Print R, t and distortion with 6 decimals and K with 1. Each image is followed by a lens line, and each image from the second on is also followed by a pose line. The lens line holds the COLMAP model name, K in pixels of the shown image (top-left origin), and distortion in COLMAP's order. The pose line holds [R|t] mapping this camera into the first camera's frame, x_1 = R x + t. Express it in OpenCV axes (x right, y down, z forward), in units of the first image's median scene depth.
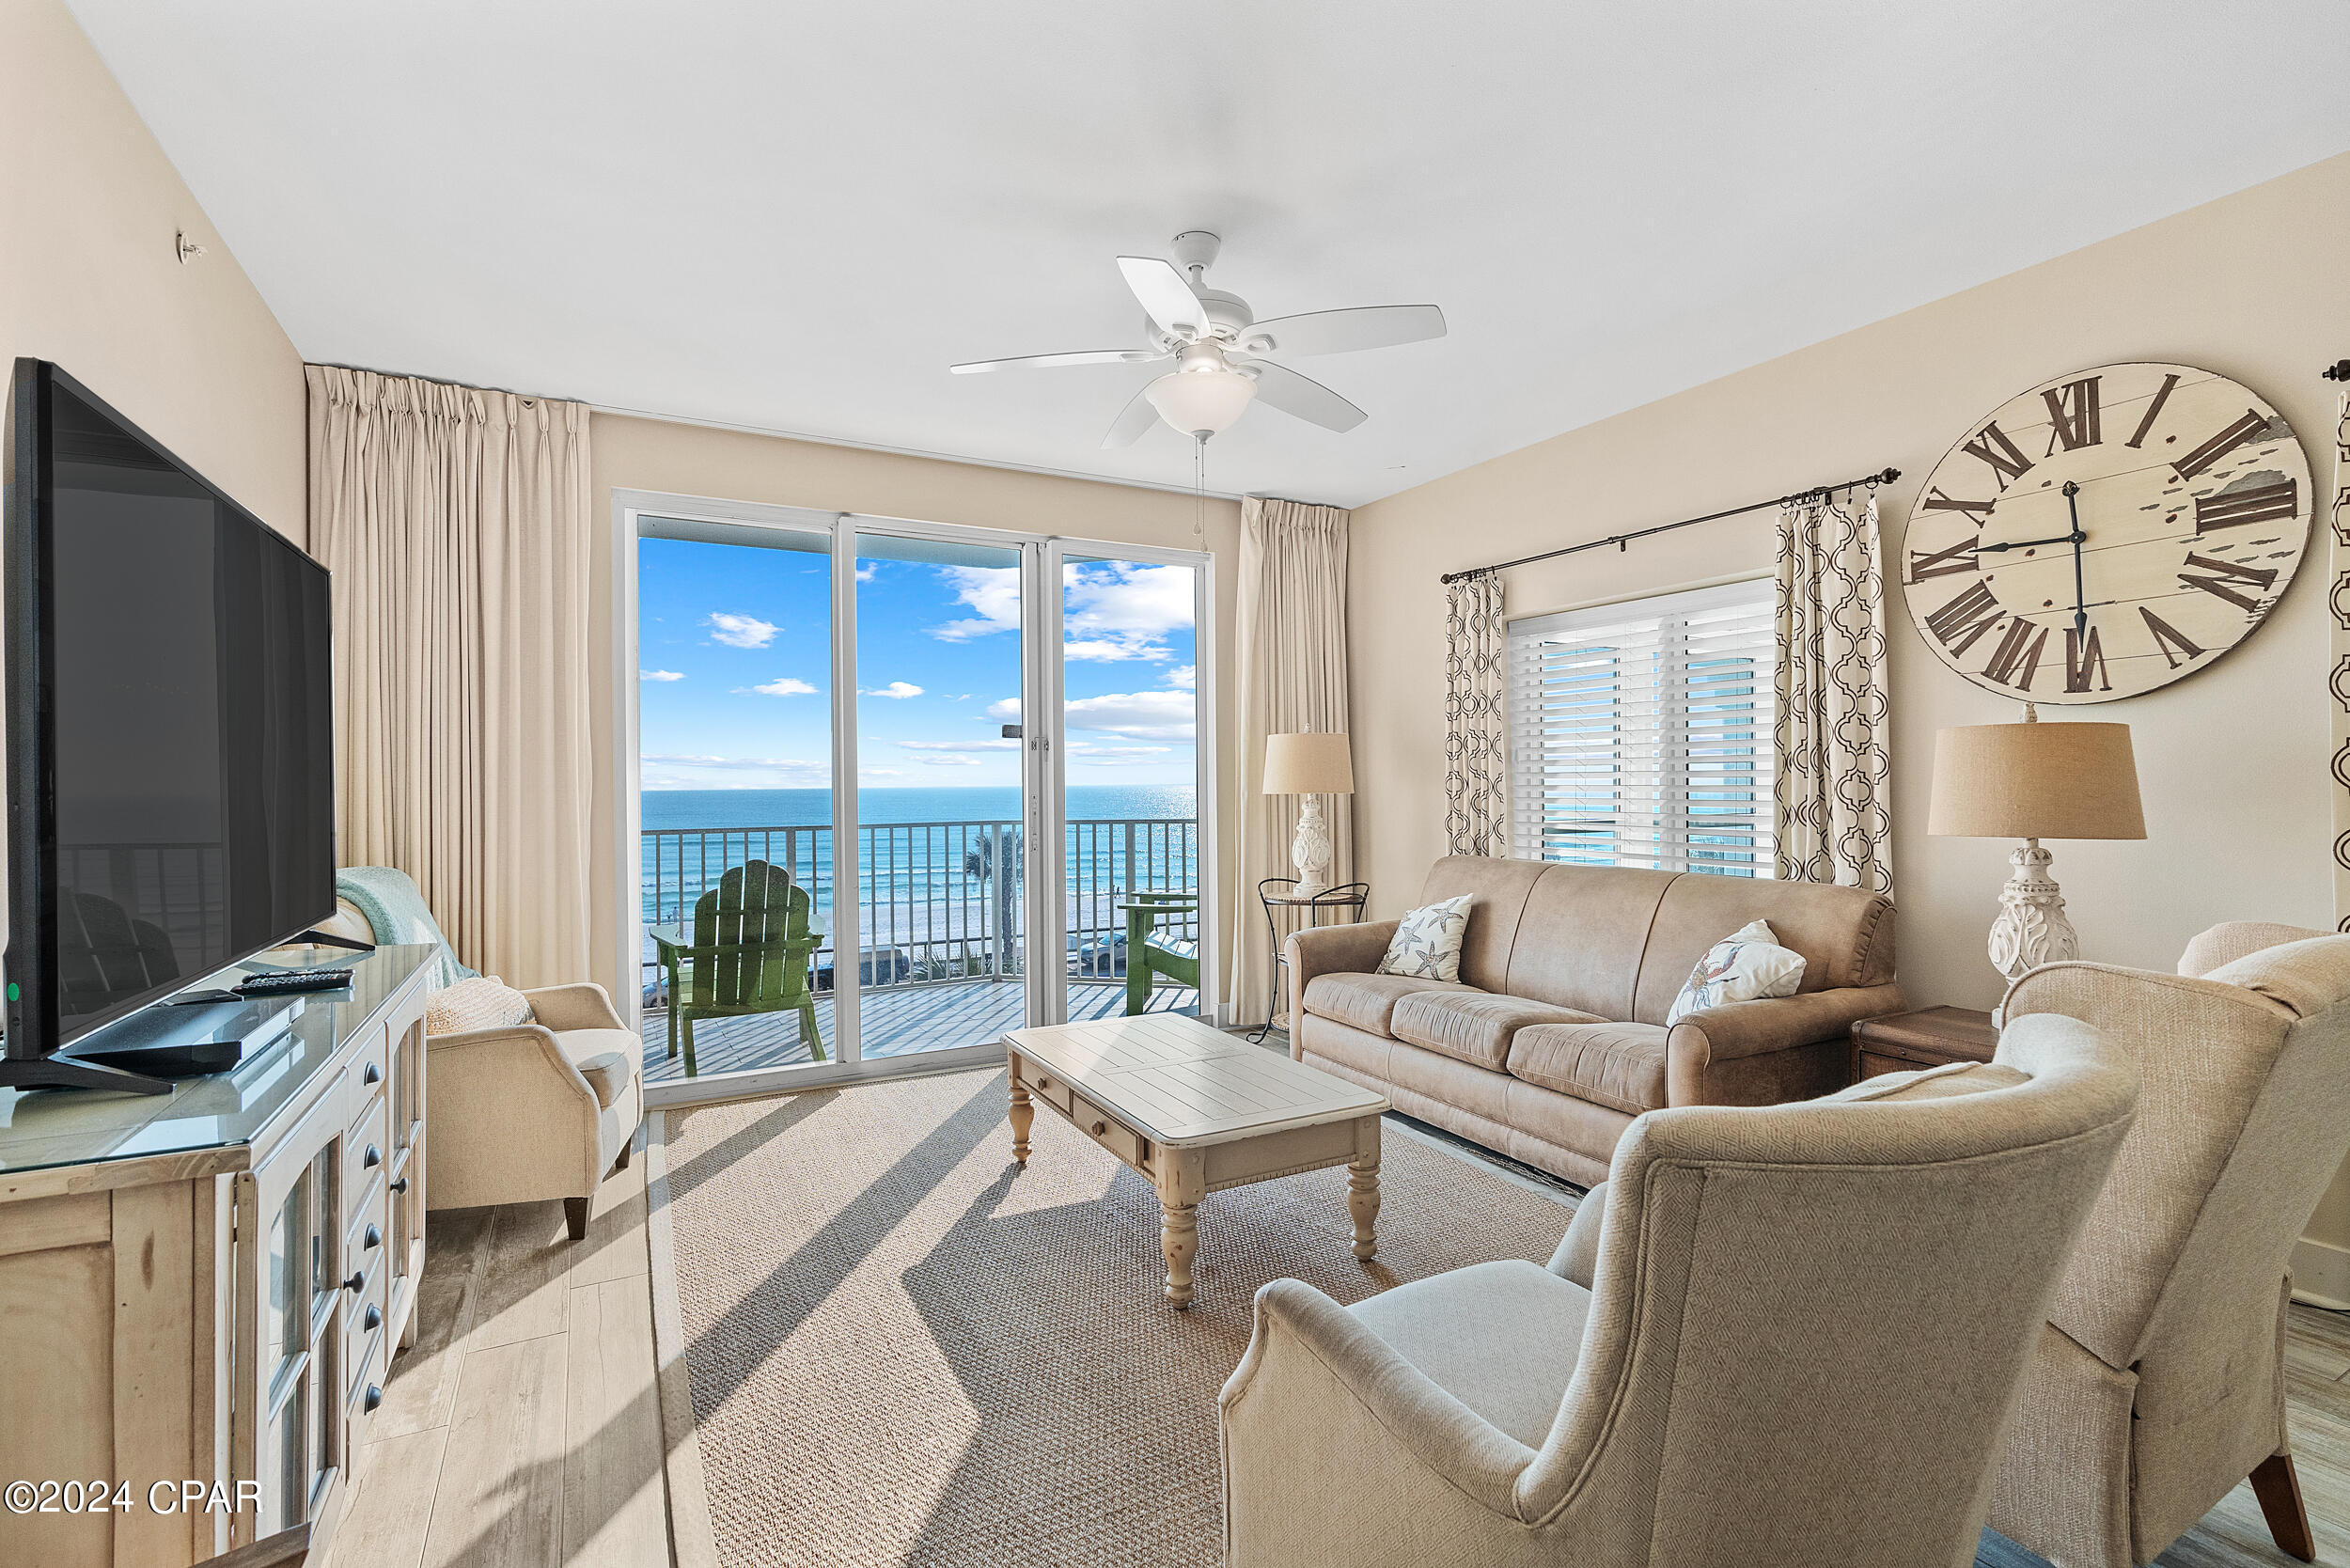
lens RADIAL K [[1071.4, 0, 1198.1], [0, 1071.4, 764.0], [0, 0, 1]] dist [-0.018992, 0.000118]
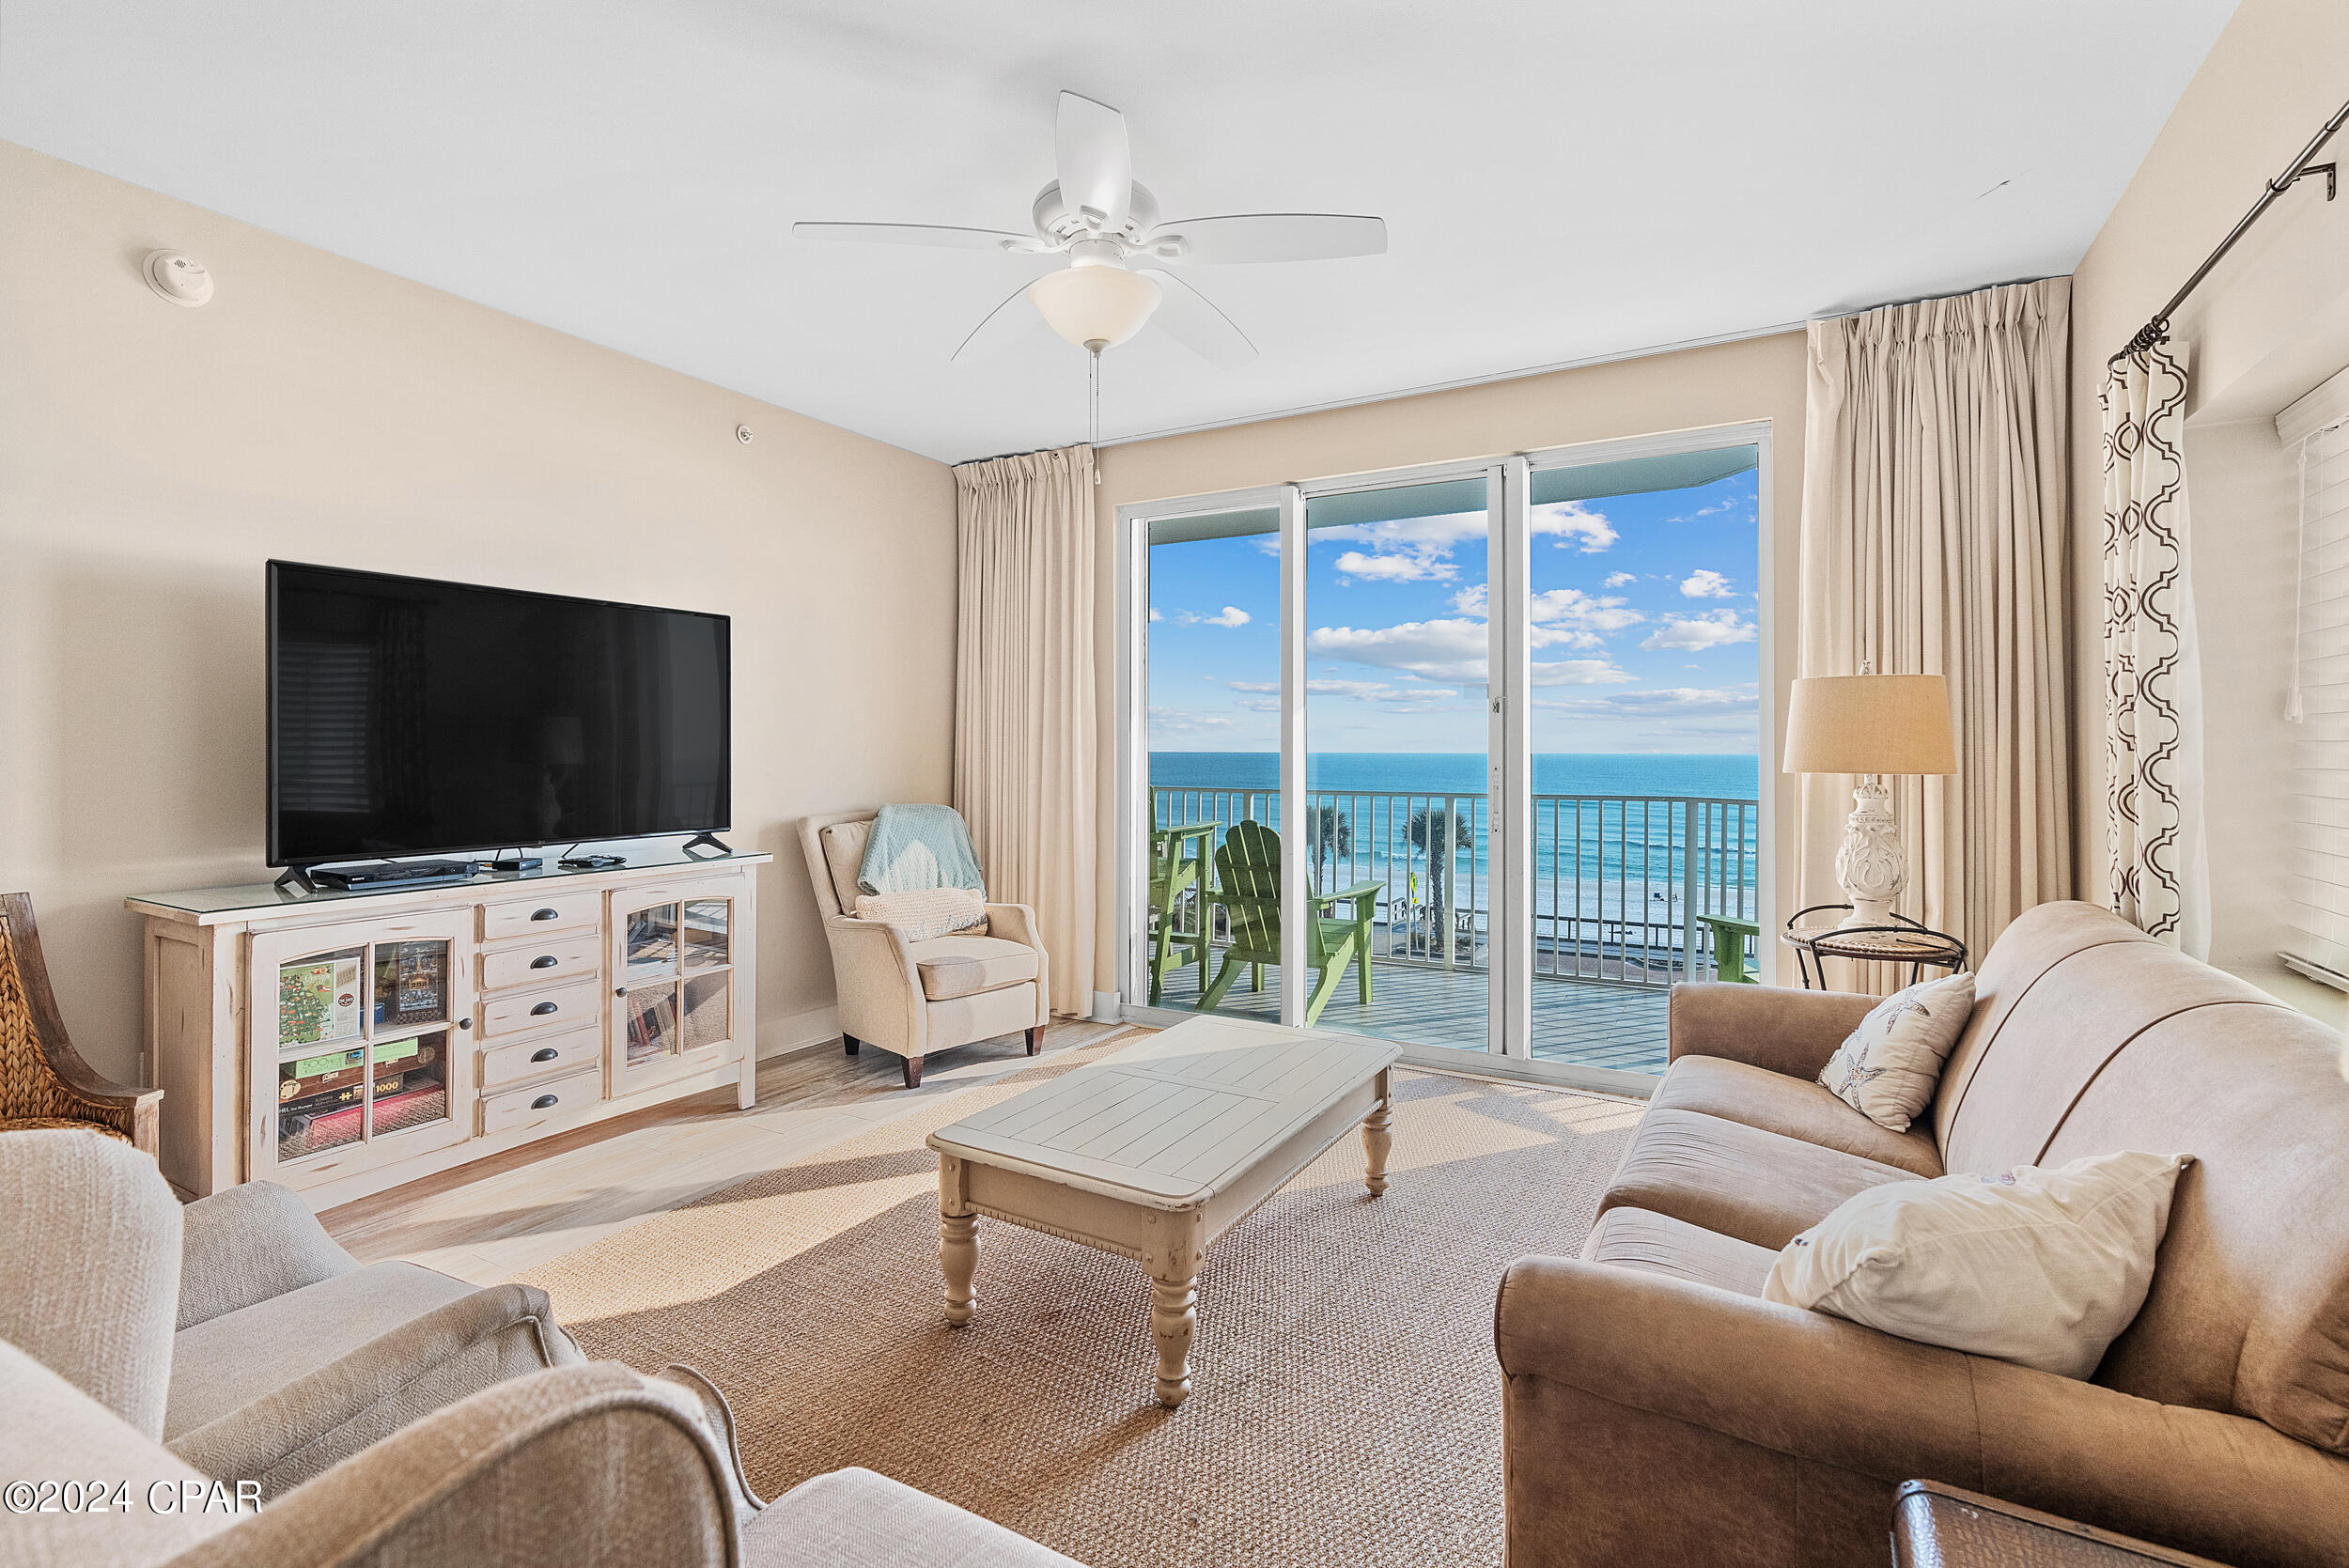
lens RADIAL K [[1064.8, 0, 1185.9], [0, 1064.8, 750.0], [0, 0, 1]] dist [-0.003065, -0.000424]
pose [[0.517803, 0.009173, -0.855451, 0.522117], [0.007355, 0.999858, 0.015174, 0.001469], [0.855468, -0.014149, 0.517662, 0.421008]]
